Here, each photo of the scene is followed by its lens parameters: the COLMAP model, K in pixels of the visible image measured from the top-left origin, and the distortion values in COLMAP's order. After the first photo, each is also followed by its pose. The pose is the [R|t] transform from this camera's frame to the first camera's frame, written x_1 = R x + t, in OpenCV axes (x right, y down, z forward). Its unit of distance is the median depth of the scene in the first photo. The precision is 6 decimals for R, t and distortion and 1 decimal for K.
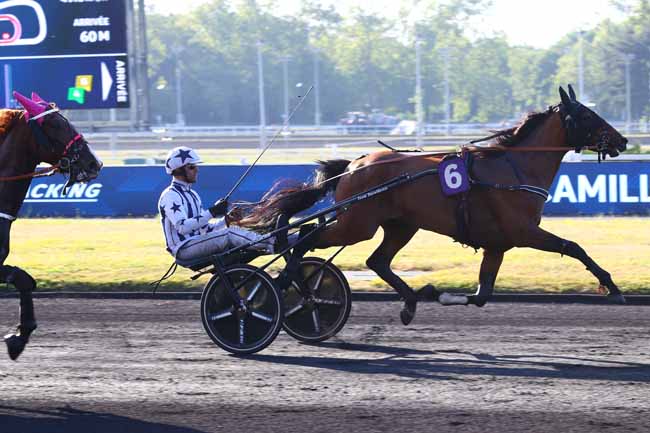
lens RADIAL K [[3676.5, 0, 325.0], [0, 3676.5, 216.5], [0, 0, 1]] dist [-2.562270, -14.351453]
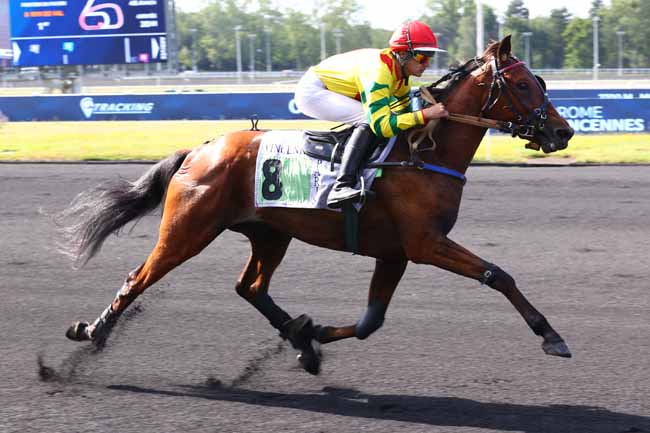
lens RADIAL K [[1307.8, 0, 325.0], [0, 1307.8, 216.5], [0, 0, 1]] dist [-0.437103, 0.126474]
pose [[0.999768, 0.000645, 0.021529, 0.012369], [-0.002647, 0.995655, 0.093087, -0.013134], [-0.021375, -0.093122, 0.995425, 0.334422]]
